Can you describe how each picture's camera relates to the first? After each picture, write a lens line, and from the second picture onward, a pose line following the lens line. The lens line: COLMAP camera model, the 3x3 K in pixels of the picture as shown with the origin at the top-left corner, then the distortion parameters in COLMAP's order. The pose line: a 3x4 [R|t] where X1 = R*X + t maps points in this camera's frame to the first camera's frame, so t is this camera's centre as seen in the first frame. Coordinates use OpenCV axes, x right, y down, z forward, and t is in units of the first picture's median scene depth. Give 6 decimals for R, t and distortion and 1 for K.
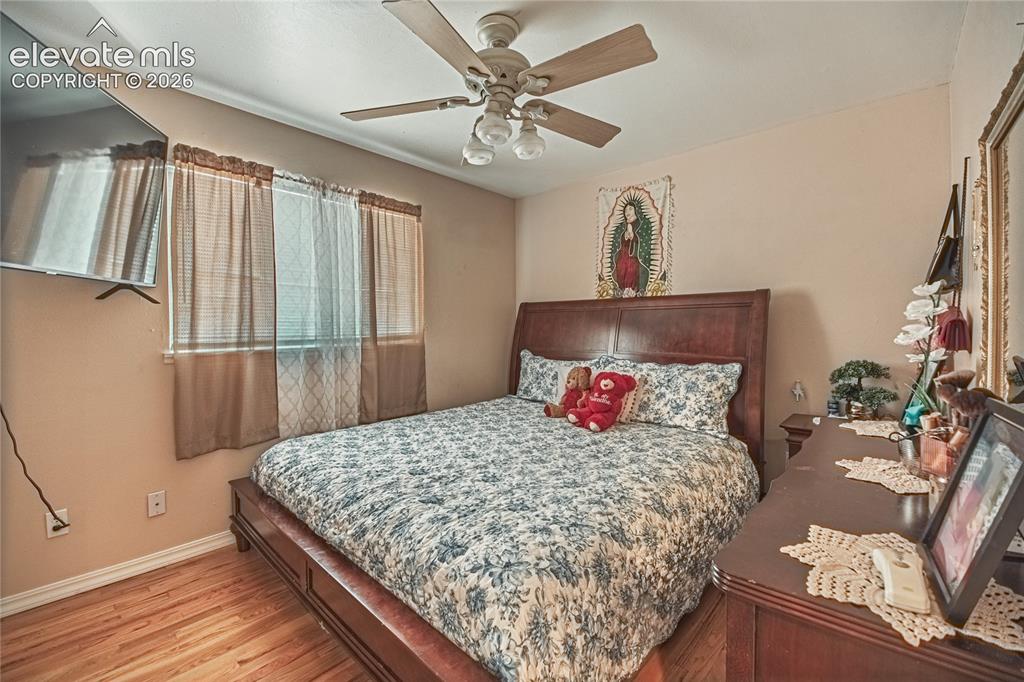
lens RADIAL K [[416.5, 0, 503.2], [0, 416.5, 325.2], [0, 0, 1]] dist [0.023350, 0.000010]
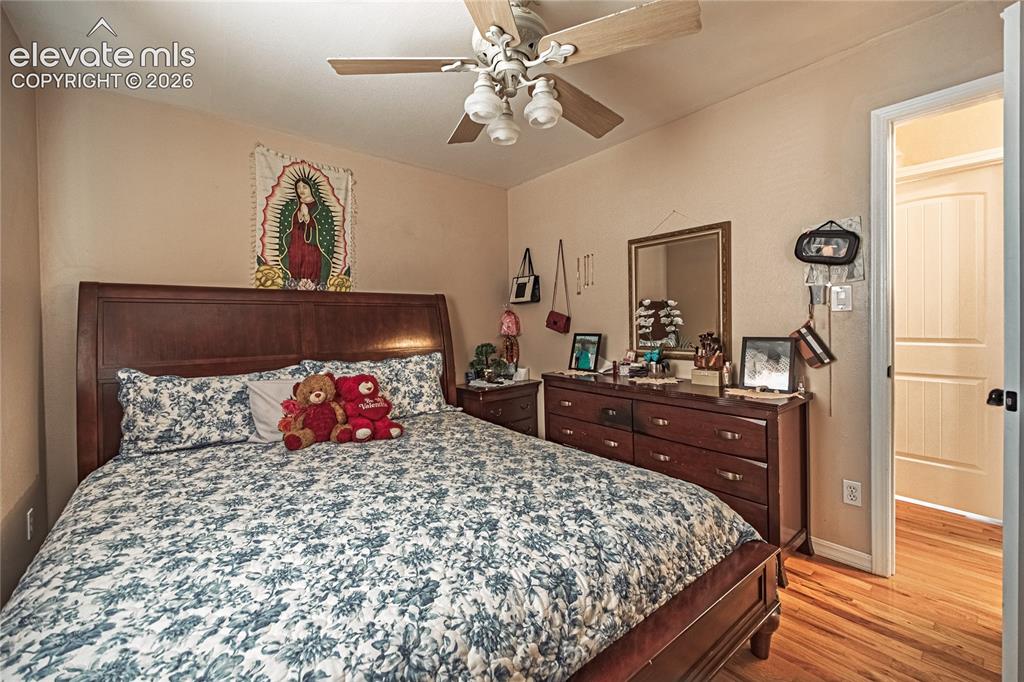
lens RADIAL K [[416.5, 0, 503.2], [0, 416.5, 325.2], [0, 0, 1]] dist [0.023350, 0.000010]
pose [[0.143487, -0.004318, 0.989643, -0.502907], [0.013472, 0.999906, 0.002410, 0.008168], [-0.989561, 0.012987, 0.143531, 0.492986]]
